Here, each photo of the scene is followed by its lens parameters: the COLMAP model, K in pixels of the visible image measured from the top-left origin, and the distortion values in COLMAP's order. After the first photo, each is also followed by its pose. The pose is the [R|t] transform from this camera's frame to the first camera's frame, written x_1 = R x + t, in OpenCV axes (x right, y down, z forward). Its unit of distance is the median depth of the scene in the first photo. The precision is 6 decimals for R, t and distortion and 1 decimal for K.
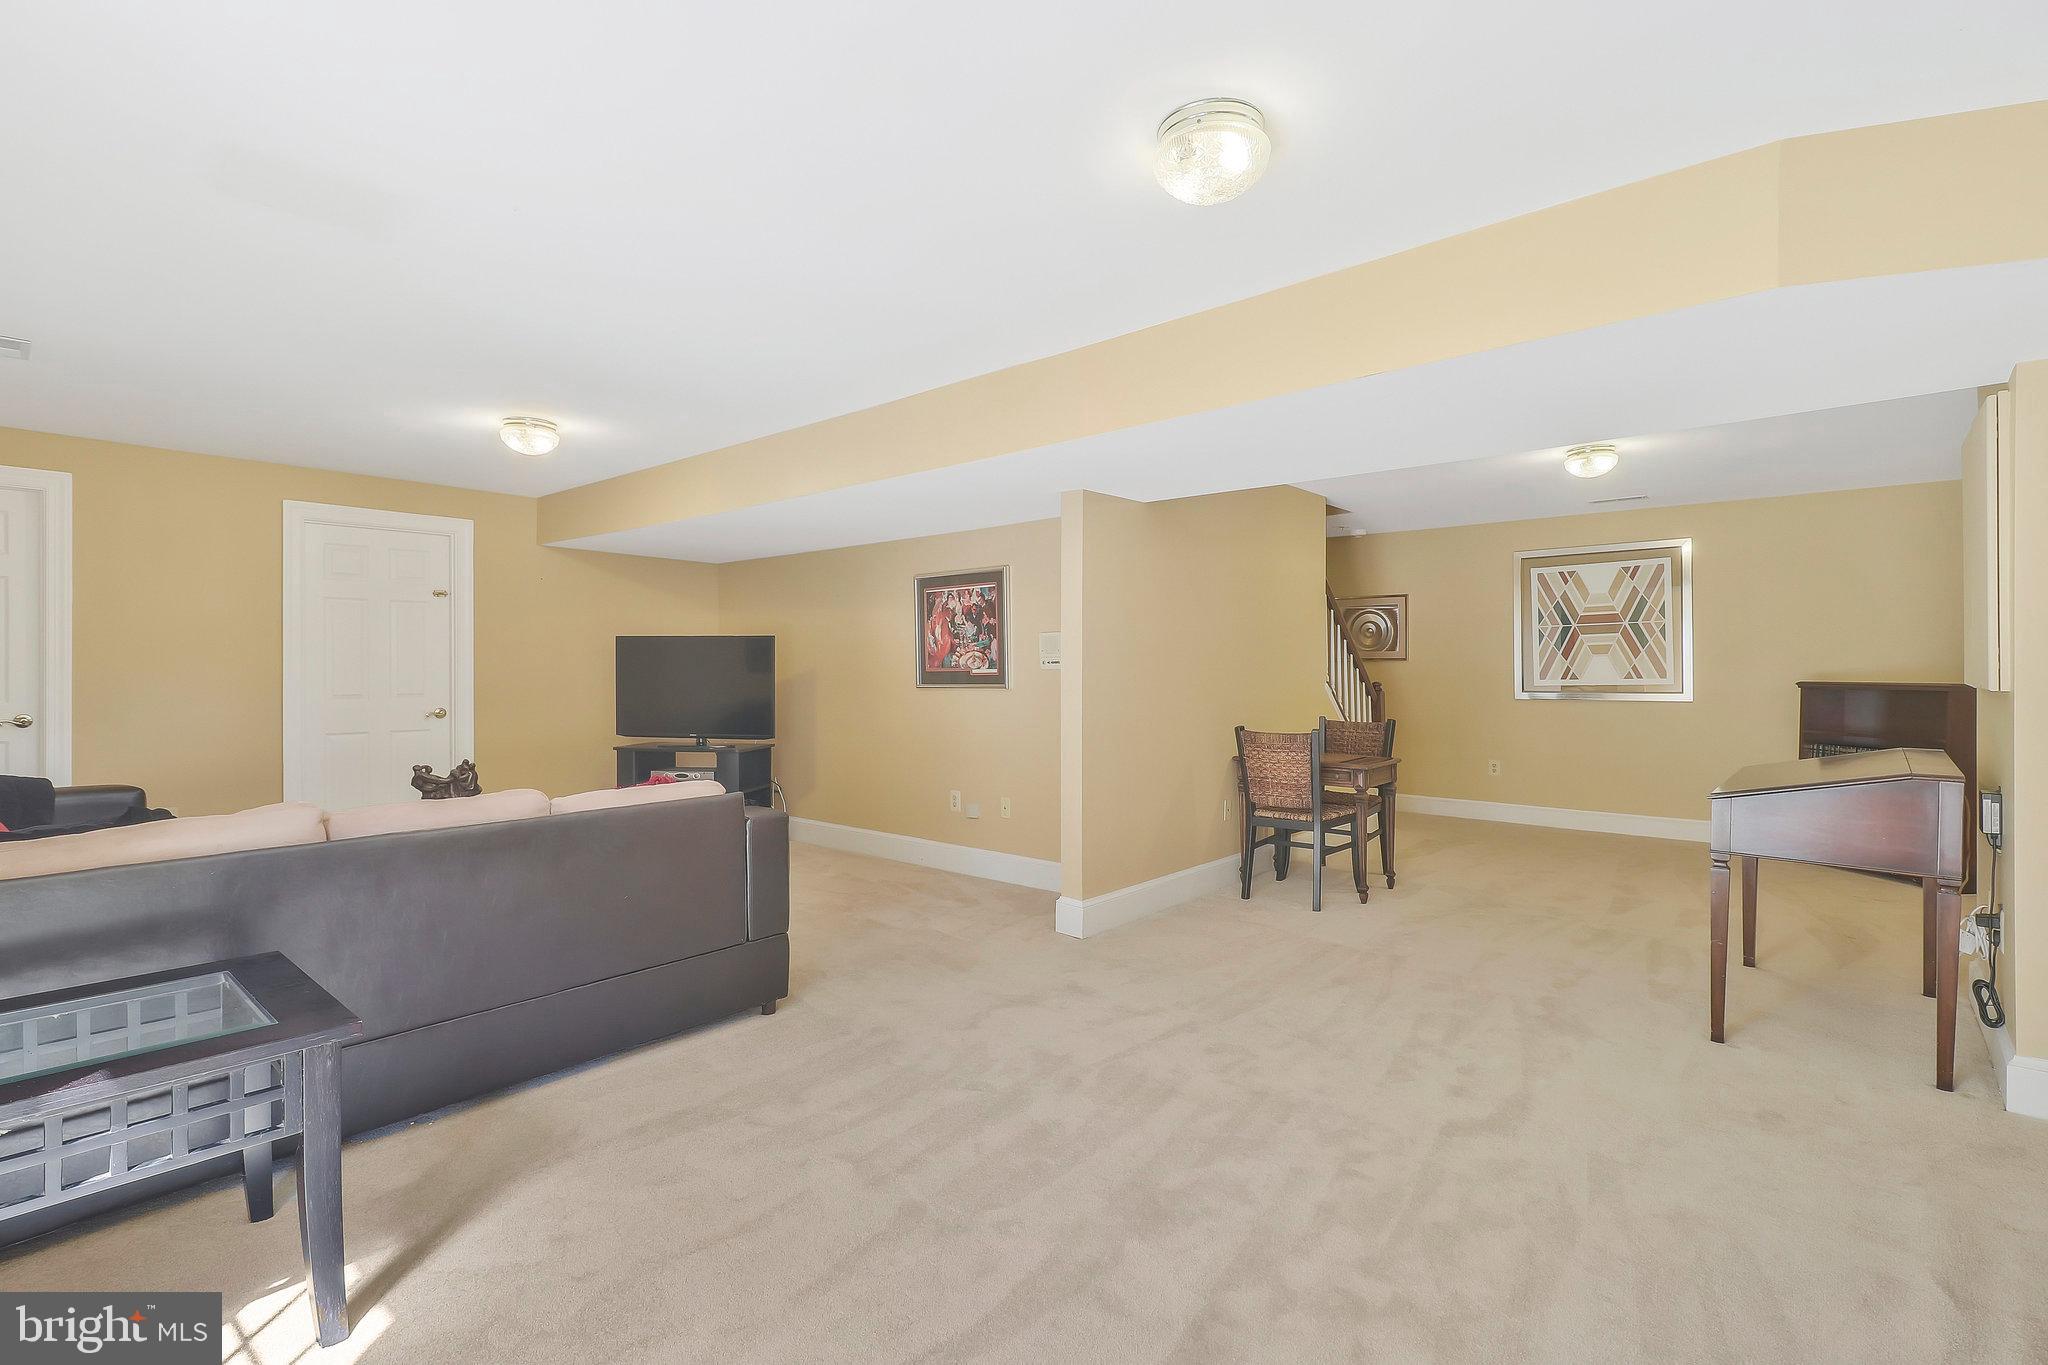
lens RADIAL K [[962.5, 0, 1026.8], [0, 962.5, 673.6], [0, 0, 1]] dist [0.002424, 0.002561]
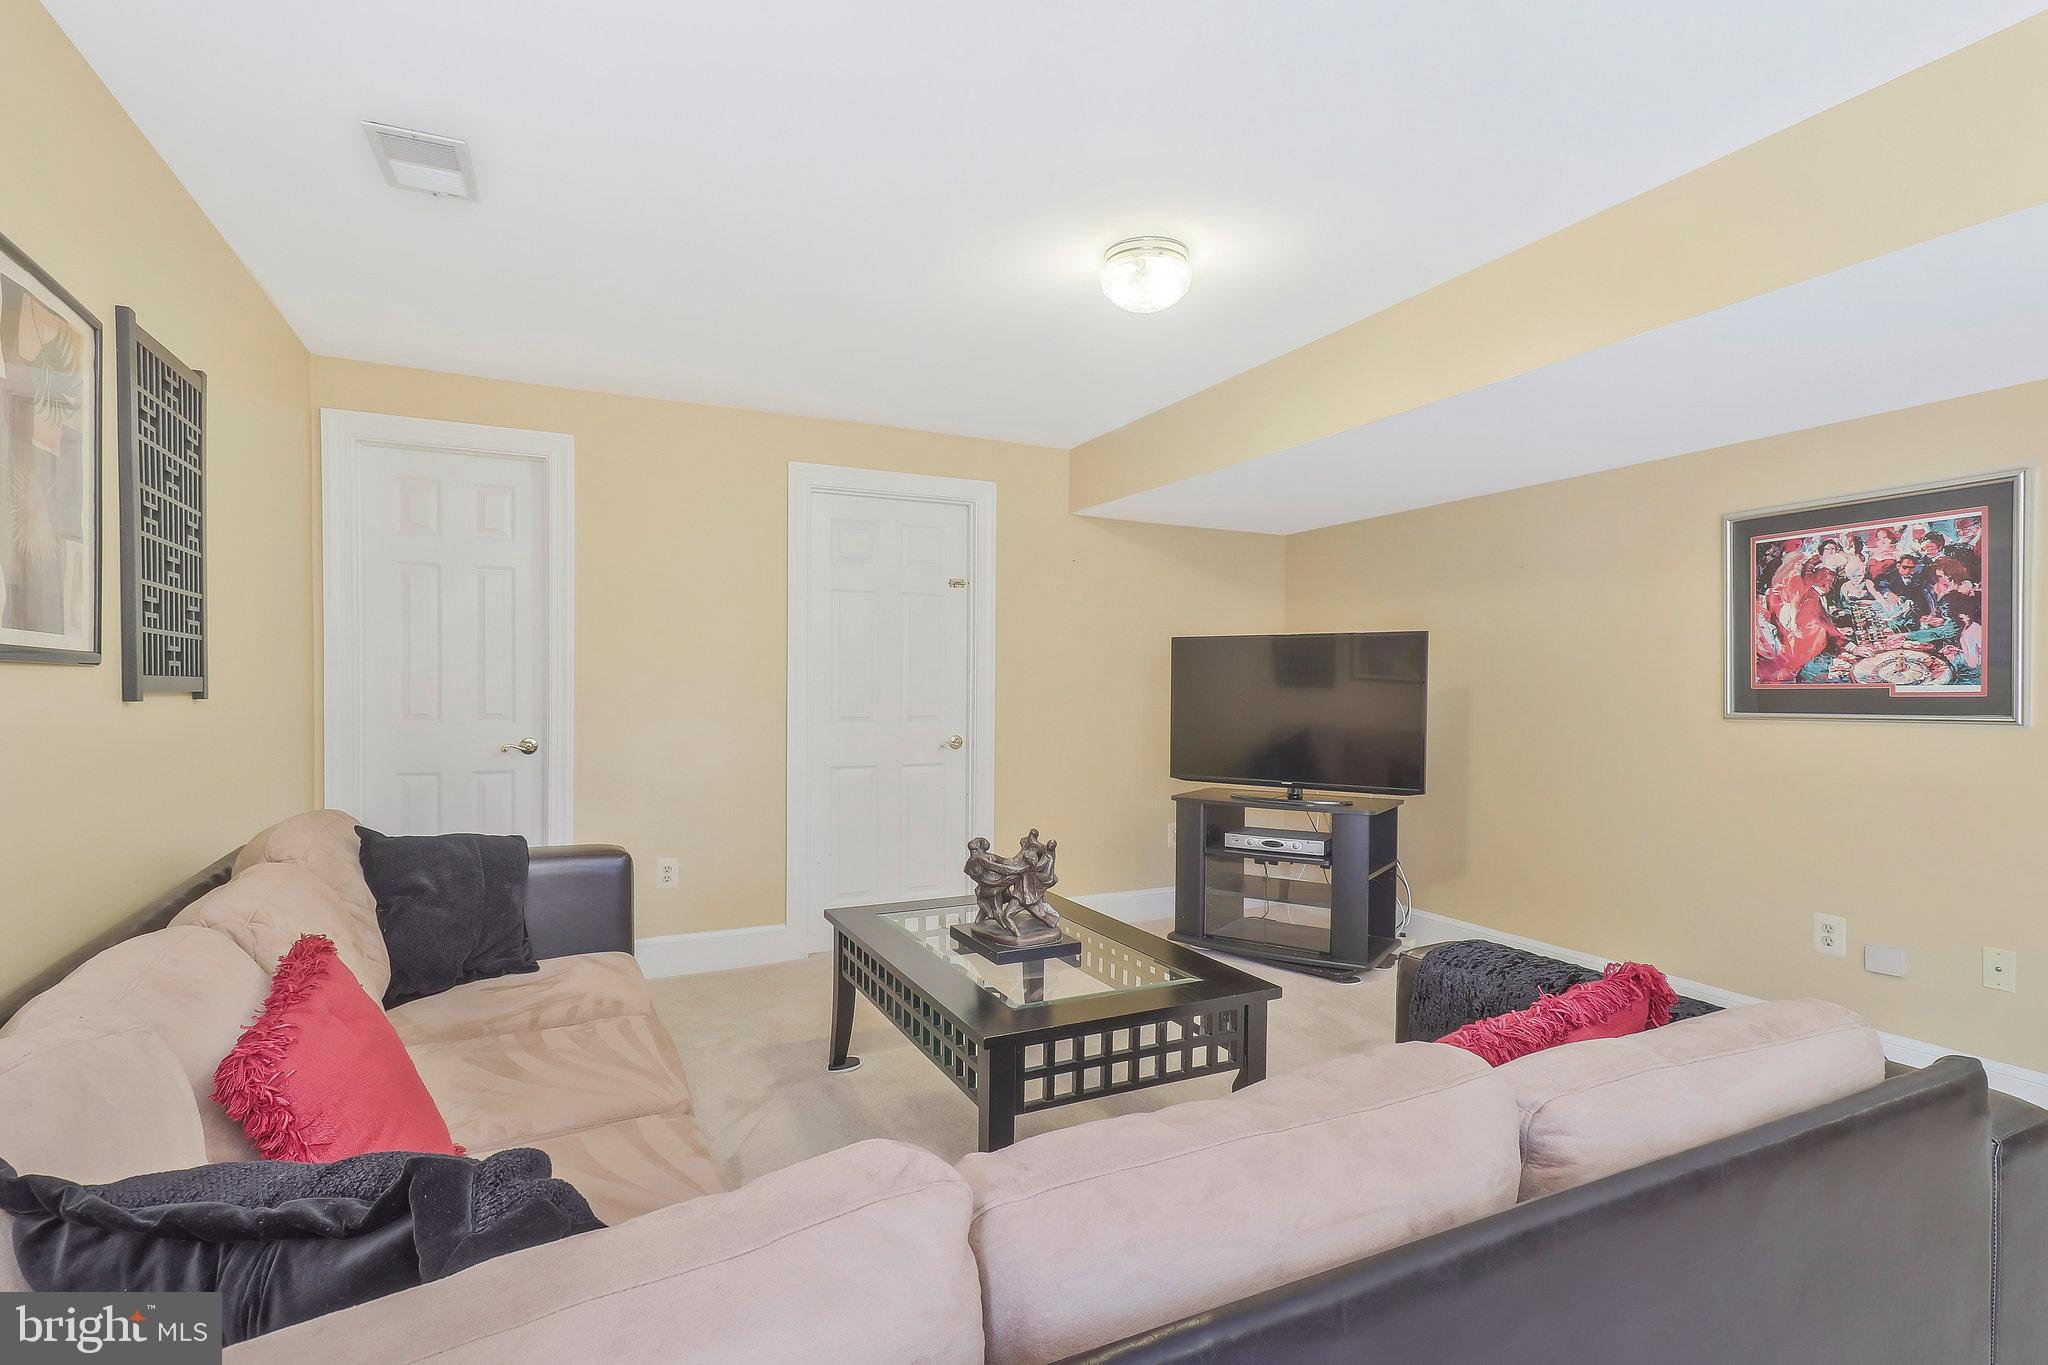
lens RADIAL K [[962.5, 0, 1024.9], [0, 962.5, 699.0], [0, 0, 1]] dist [0.002424, 0.002561]
pose [[0.919186, 0.007924, -0.393744, -0.214047], [-0.004521, 0.999944, 0.009569, -0.000107], [0.393798, -0.007015, 0.919170, 0.267646]]
